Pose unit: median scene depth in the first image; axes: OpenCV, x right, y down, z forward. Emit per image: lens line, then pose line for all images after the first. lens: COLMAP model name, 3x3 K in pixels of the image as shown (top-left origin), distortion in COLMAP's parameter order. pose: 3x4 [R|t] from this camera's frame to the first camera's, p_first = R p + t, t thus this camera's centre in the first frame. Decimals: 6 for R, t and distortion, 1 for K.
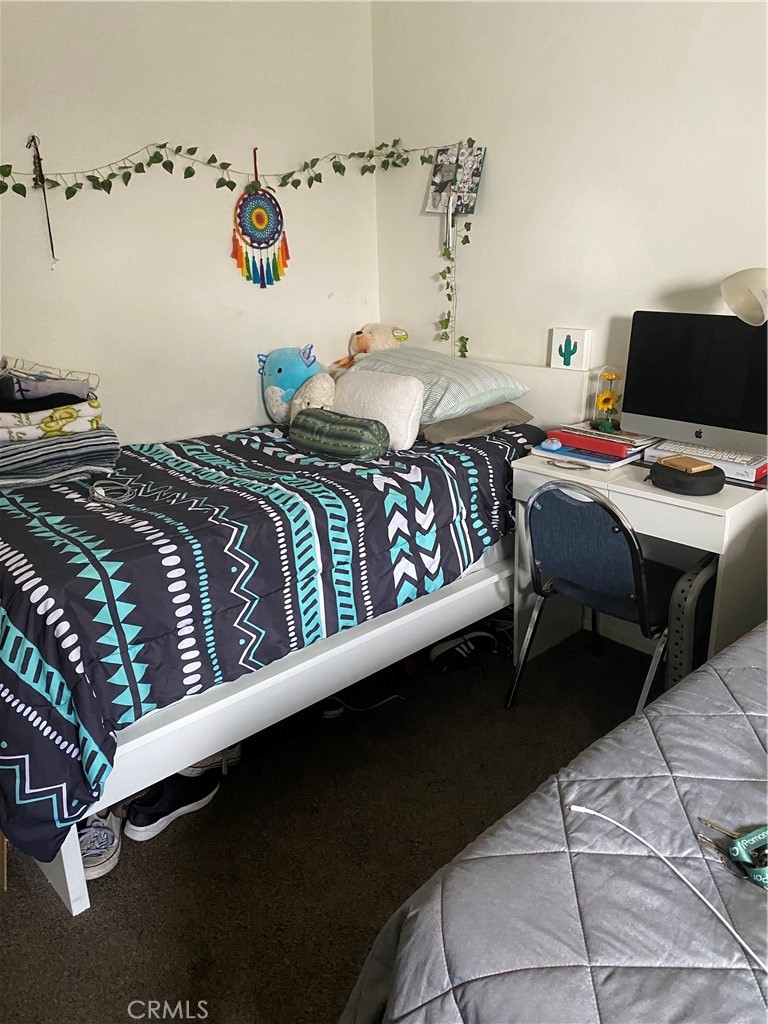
lens RADIAL K [[764.8, 0, 385.1], [0, 764.8, 511.1], [0, 0, 1]] dist [-0.005339, 0.009070]
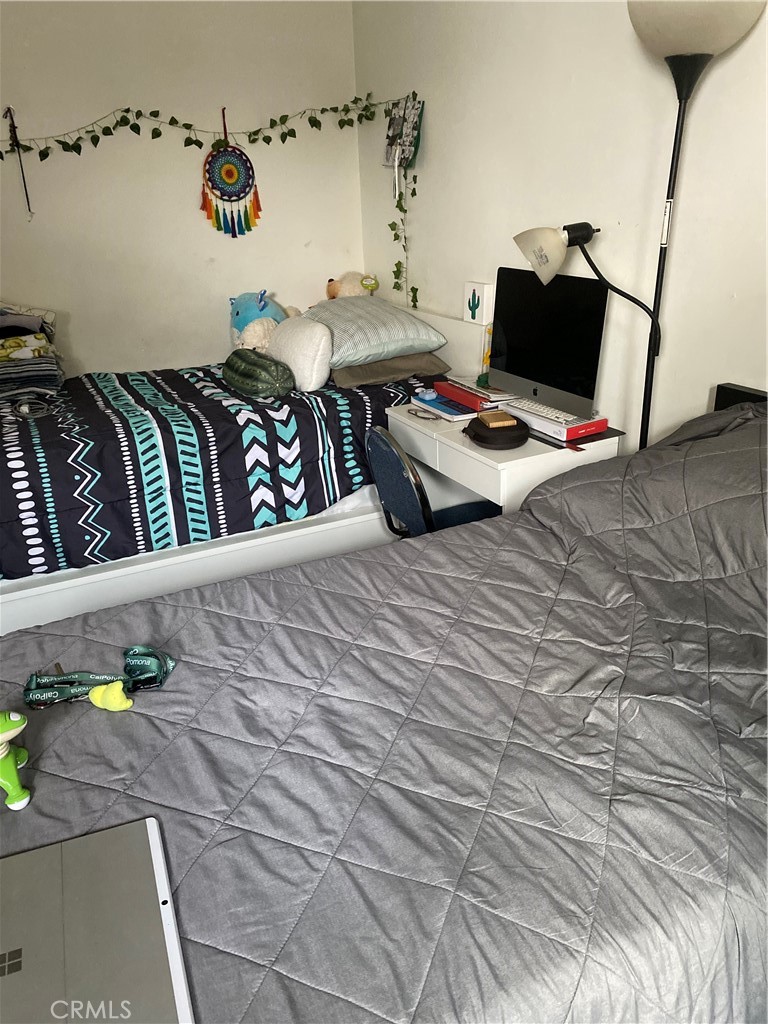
lens RADIAL K [[764.8, 0, 380.0], [0, 764.8, 515.6], [0, 0, 1]] dist [-0.005339, 0.009070]
pose [[0.962518, 0.102680, -0.251031, 0.455701], [-0.083869, 0.992884, 0.084546, -0.005316], [0.257926, -0.060323, 0.964280, -0.044475]]
